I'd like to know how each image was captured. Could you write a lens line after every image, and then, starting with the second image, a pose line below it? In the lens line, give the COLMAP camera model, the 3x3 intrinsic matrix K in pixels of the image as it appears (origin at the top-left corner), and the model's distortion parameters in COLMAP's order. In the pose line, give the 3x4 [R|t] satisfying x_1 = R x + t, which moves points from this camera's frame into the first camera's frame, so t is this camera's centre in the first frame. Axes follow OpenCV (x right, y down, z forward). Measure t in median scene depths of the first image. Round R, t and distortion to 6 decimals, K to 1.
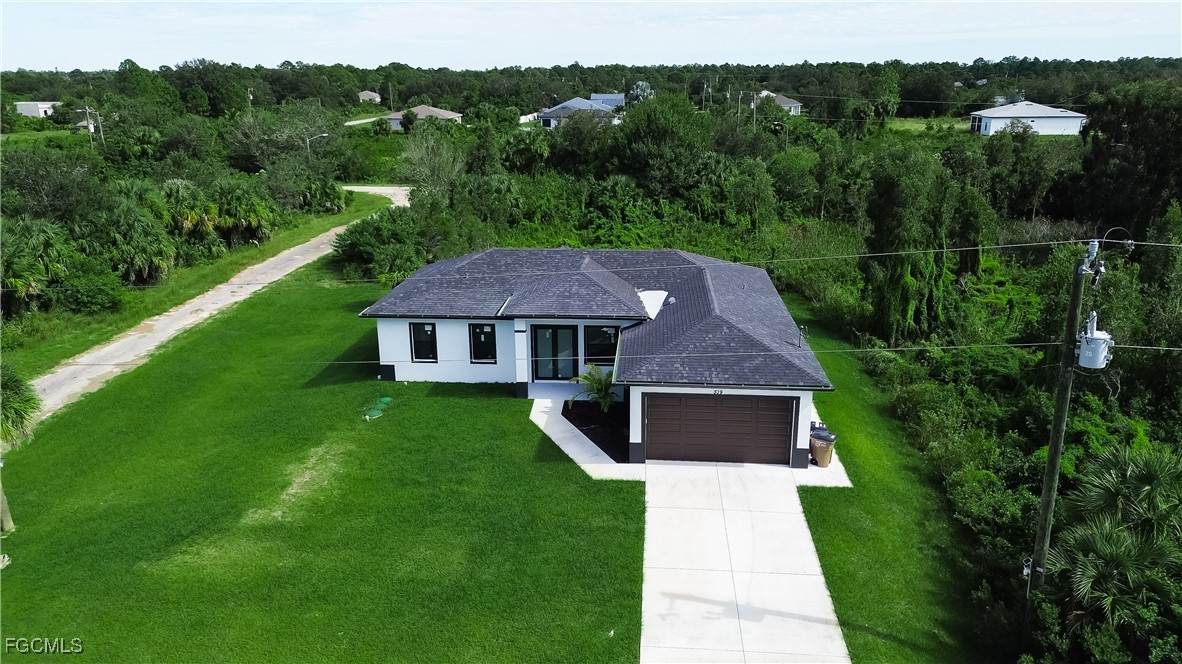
lens RADIAL K [[838.2, 0, 591.0], [0, 838.2, 332.0], [0, 0, 1]] dist [0.065882, -0.069121]
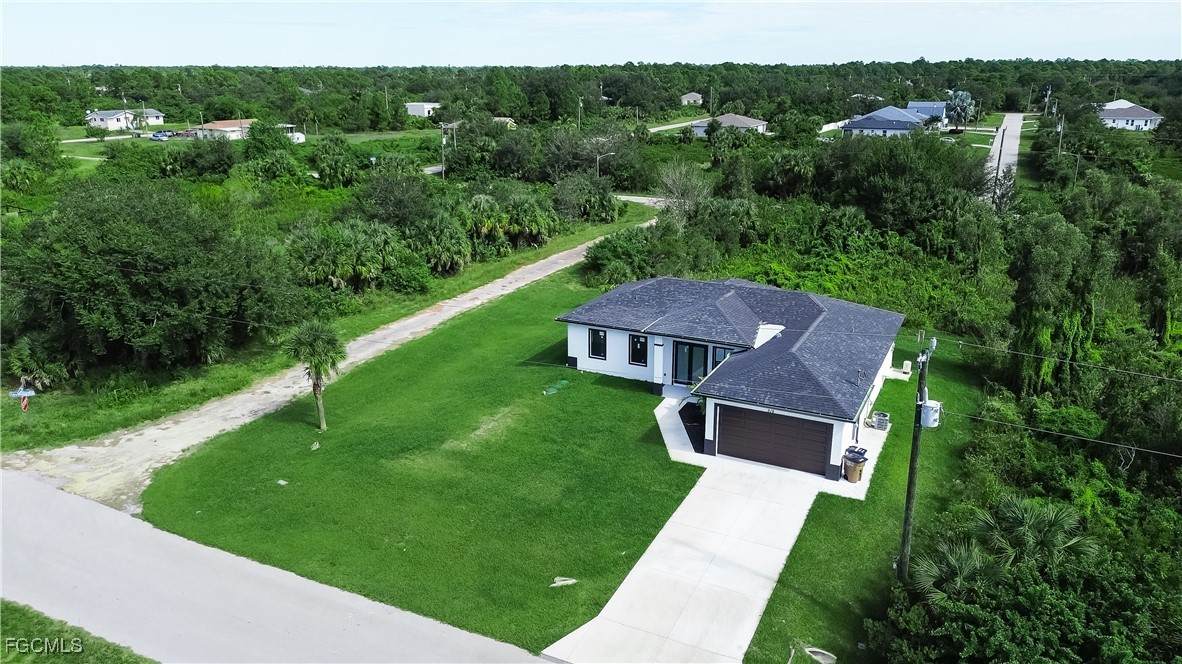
lens RADIAL K [[833.1, 0, 591.0], [0, 833.1, 332.0], [0, 0, 1]] dist [0.115384, -0.181928]
pose [[0.927207, 0.115431, -0.356318, 0.260296], [-0.112235, 0.993238, 0.029706, -0.044405], [0.357337, 0.012448, 0.933892, -0.248448]]
